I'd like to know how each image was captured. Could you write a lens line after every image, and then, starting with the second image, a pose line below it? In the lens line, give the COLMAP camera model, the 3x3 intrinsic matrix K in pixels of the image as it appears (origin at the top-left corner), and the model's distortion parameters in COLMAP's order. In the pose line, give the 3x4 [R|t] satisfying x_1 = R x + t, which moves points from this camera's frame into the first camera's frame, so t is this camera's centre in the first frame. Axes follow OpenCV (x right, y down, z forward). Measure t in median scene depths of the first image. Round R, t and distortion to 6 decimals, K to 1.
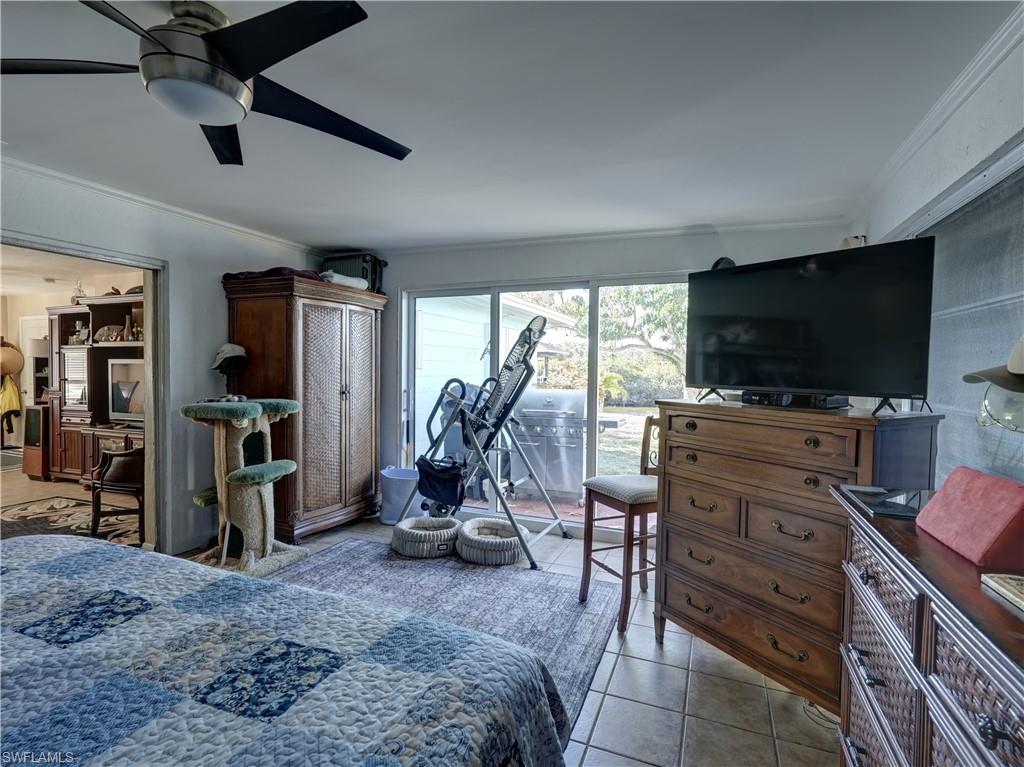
lens RADIAL K [[499.8, 0, 510.8], [0, 499.8, 385.2], [0, 0, 1]] dist [-0.014435, 0.000894]
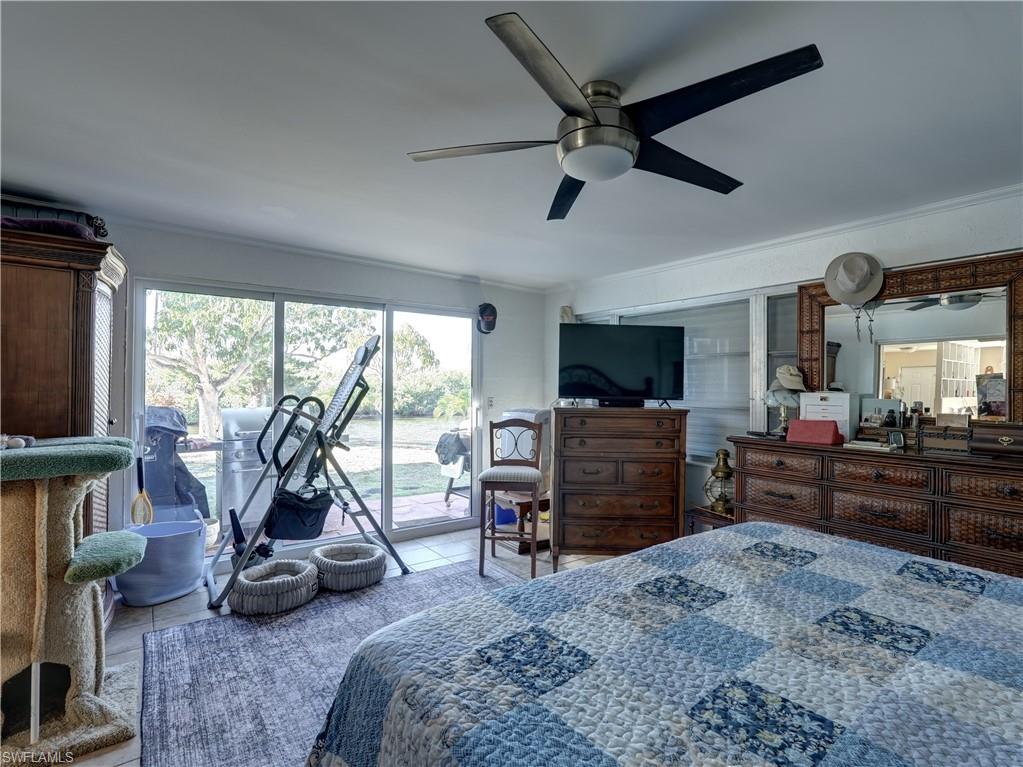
lens RADIAL K [[499.3, 0, 510.0], [0, 499.3, 383.6], [0, 0, 1]] dist [-0.014435, 0.000894]
pose [[0.538256, -0.002289, 0.842778, -0.838306], [0.025825, 0.999572, -0.013778, -0.019466], [-0.842386, 0.029181, 0.538084, 0.265610]]
